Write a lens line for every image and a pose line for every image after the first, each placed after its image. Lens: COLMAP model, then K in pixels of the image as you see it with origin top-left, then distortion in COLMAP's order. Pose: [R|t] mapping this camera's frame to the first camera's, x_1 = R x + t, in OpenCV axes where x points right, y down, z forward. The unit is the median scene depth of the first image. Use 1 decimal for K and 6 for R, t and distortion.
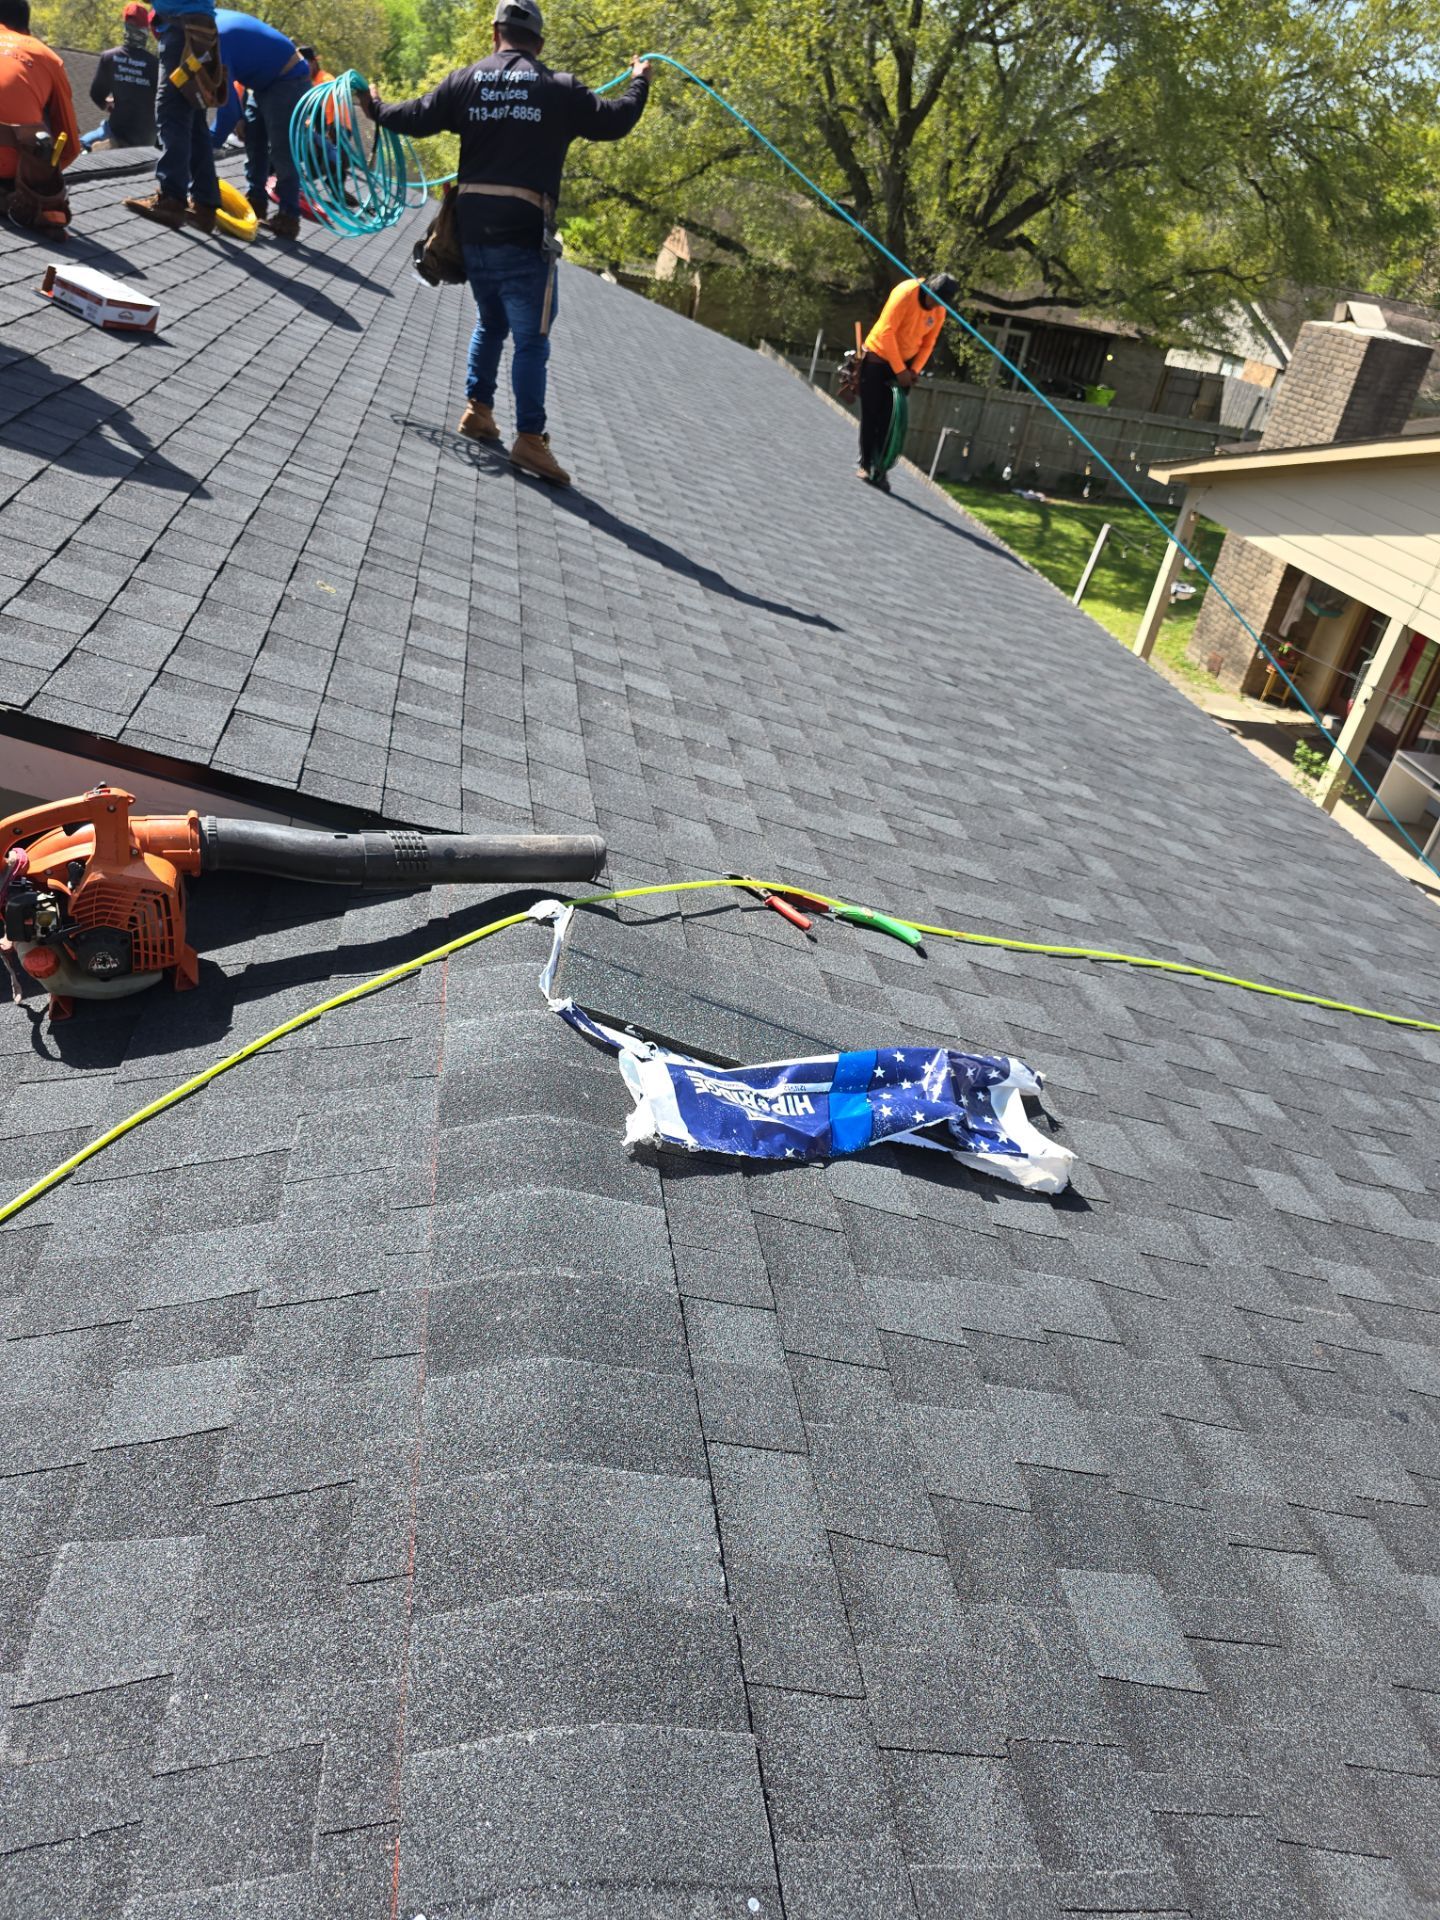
lens RADIAL K [[1282.8, 0, 720.0], [0, 1282.8, 960.0], [0, 0, 1]] dist [0.057817, -0.052420]
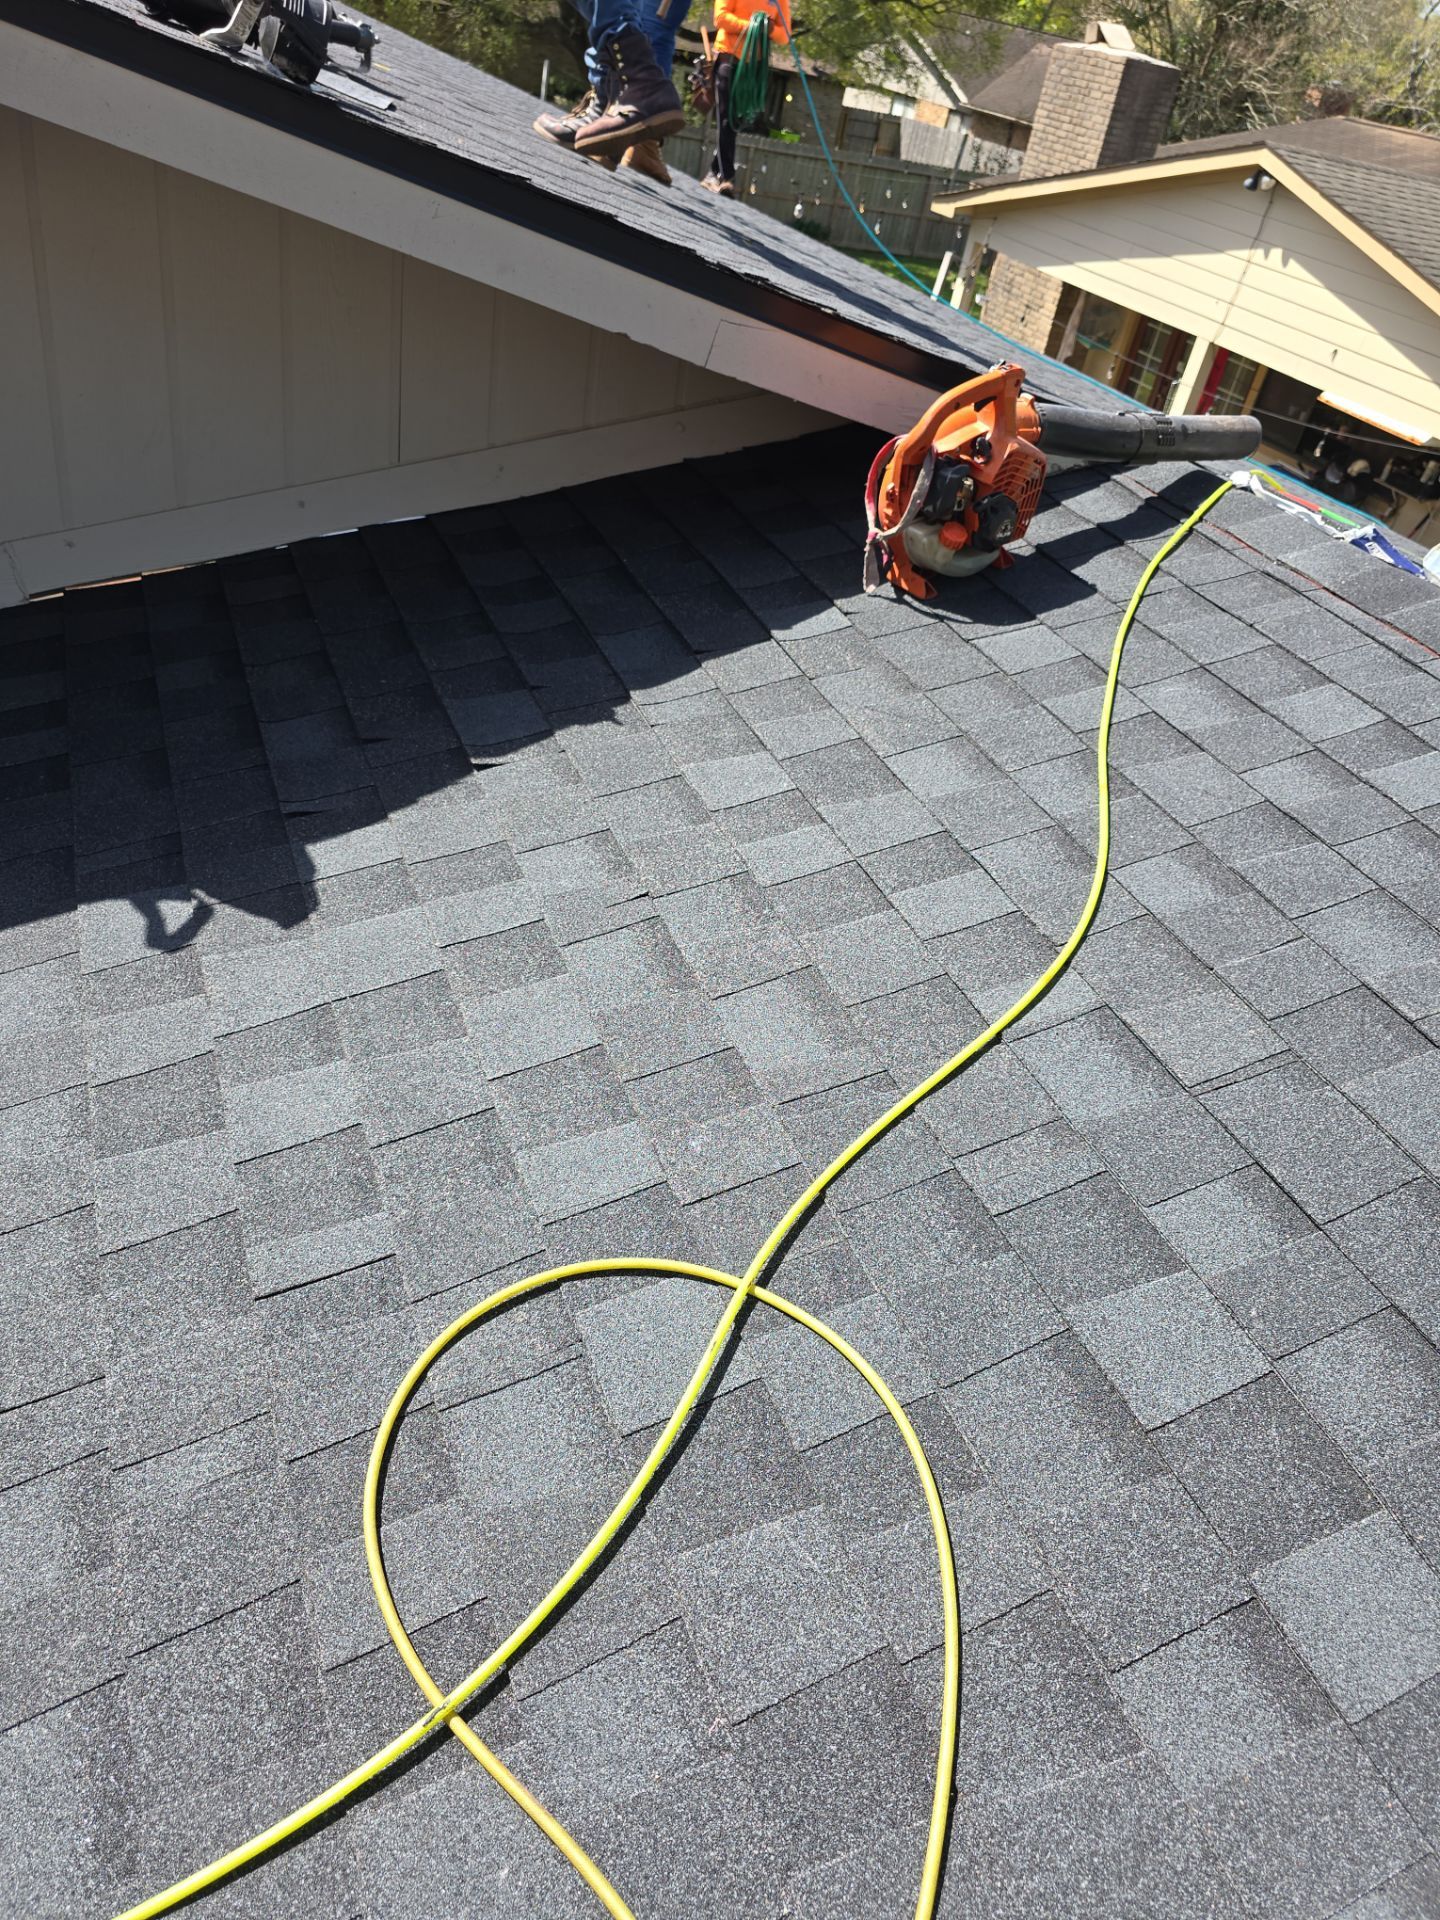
lens RADIAL K [[1282.8, 0, 720.0], [0, 1282.8, 960.0], [0, 0, 1]] dist [0.057817, -0.052420]
pose [[0.966105, -0.153970, 0.207204, -0.130033], [0.122873, 0.980173, 0.155447, 0.021231], [-0.227030, -0.124718, 0.965869, -0.012028]]
